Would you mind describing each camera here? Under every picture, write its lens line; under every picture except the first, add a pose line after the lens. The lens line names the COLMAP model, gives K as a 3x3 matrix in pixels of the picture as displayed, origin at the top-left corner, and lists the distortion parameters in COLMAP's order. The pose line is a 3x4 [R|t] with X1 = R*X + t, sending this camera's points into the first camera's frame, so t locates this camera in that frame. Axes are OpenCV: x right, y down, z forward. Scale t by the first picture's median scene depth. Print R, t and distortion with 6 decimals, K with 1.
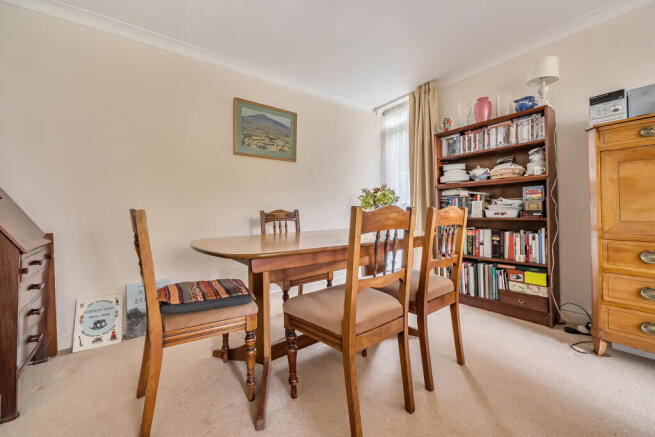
lens RADIAL K [[272.2, 0, 325.5], [0, 272.2, 214.2], [0, 0, 1]] dist [0.013248, -0.000019]
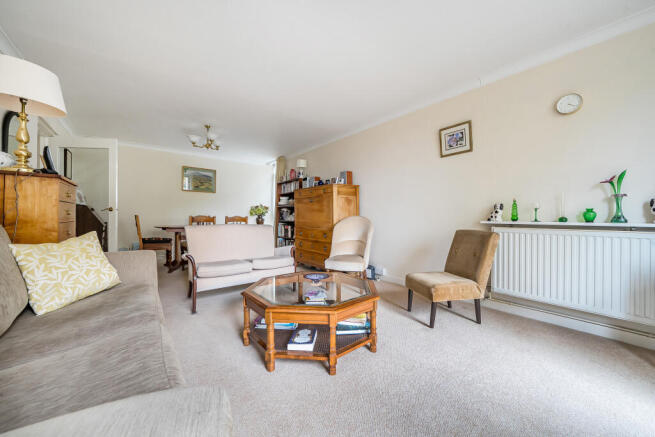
lens RADIAL K [[246.0, 0, 330.5], [0, 246.0, 219.1], [0, 0, 1]] dist [-0.013897, -0.000063]
pose [[0.998455, 0.020428, 0.051678, 0.742658], [-0.020057, 0.999769, -0.007680, 0.007821], [-0.051823, 0.006631, 0.998634, -1.023185]]
